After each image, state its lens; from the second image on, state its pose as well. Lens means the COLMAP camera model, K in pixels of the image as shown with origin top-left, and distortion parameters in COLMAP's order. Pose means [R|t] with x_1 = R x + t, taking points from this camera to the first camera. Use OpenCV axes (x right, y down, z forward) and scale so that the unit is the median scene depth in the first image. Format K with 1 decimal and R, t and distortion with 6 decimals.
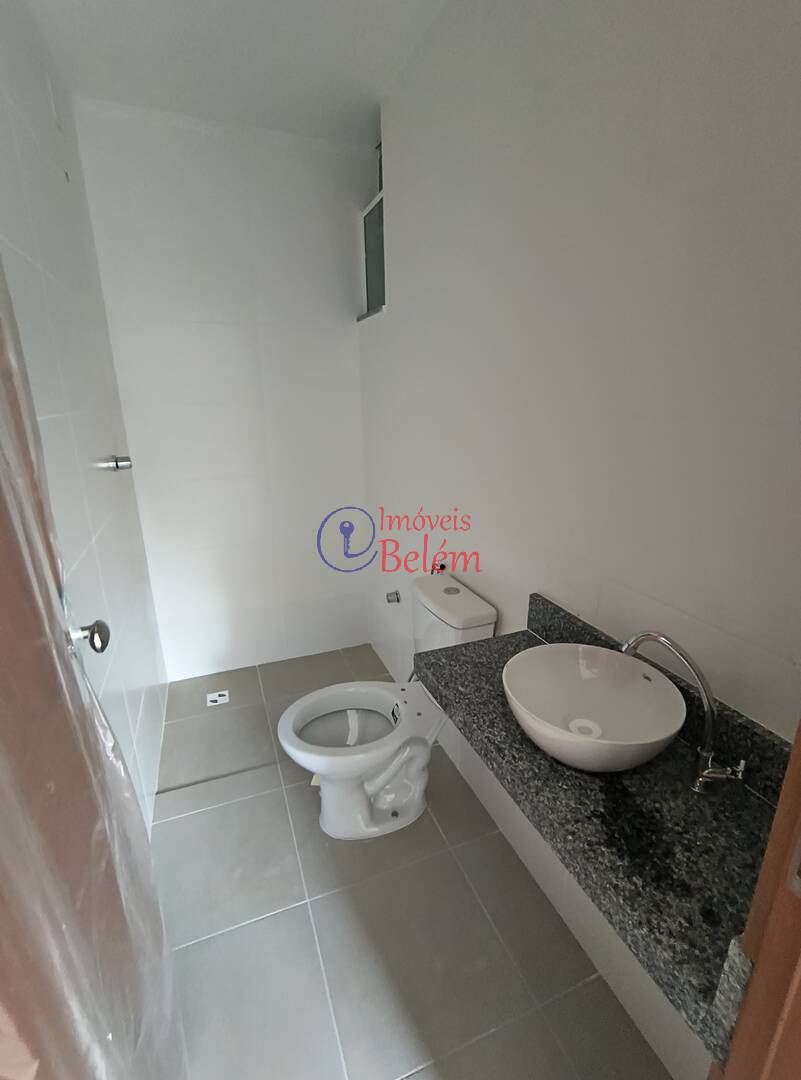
lens RADIAL K [[495.1, 0, 400.6], [0, 495.1, 541.8], [0, 0, 1]] dist [-0.006146, 0.001027]
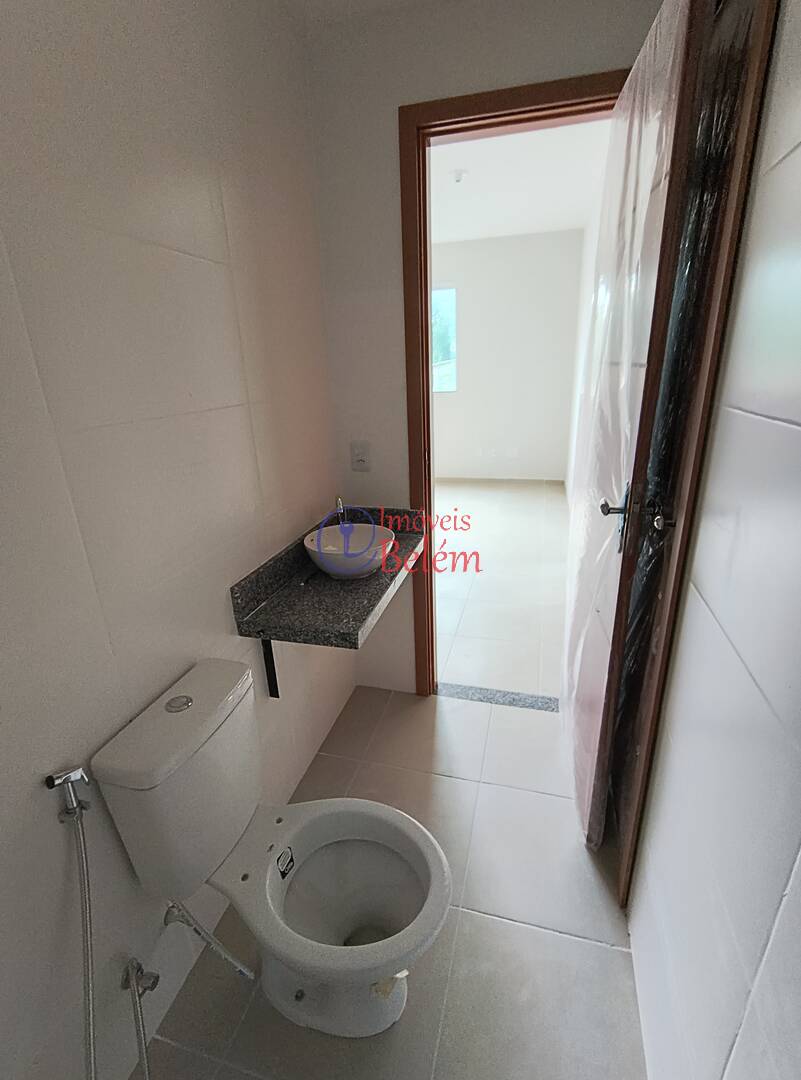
lens RADIAL K [[495.1, 0, 402.5], [0, 495.1, 541.7], [0, 0, 1]] dist [-0.006146, 0.001027]
pose [[-0.799496, -0.169913, 0.576139, -0.601015], [0.213817, 0.815830, 0.537312, -0.461673], [-0.561328, 0.552767, -0.615922, 1.417485]]
